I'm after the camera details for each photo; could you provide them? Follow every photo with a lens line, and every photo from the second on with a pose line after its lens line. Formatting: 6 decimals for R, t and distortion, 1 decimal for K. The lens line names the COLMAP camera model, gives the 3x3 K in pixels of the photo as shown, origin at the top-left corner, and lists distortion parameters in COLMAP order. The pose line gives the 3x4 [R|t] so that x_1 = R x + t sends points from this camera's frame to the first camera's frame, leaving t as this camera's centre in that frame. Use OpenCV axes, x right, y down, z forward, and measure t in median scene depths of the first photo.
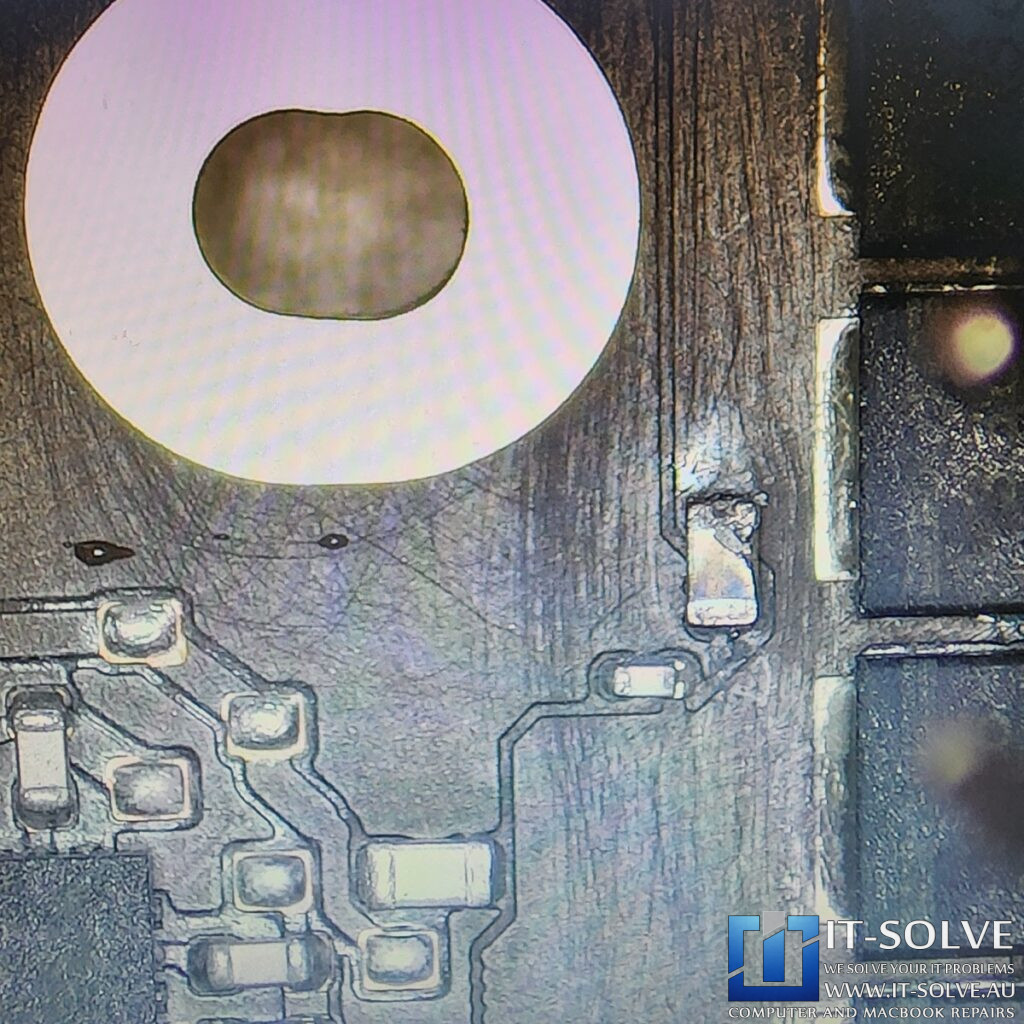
lens RADIAL K [[972.1, 0, 508.9], [0, 972.1, 508.0], [0, 0, 1]] dist [-0.012143, 0.020842]
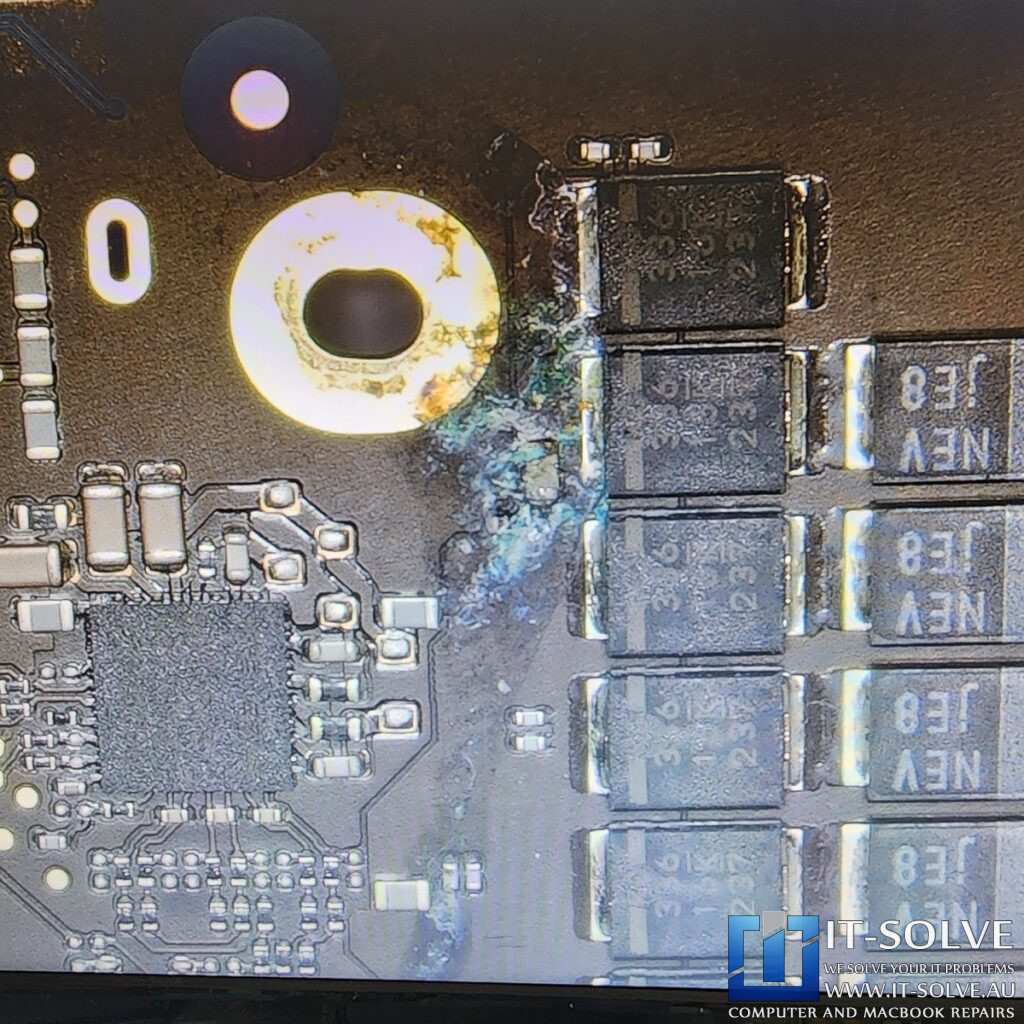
lens RADIAL K [[972.1, 0, 508.9], [0, 972.1, 508.0], [0, 0, 1]] dist [-0.012143, 0.020842]
pose [[0.999969, -0.007857, 0.000717, 0.147564], [0.007861, 0.999947, -0.006681, 0.162634], [-0.000665, 0.006686, 0.999977, -1.228600]]
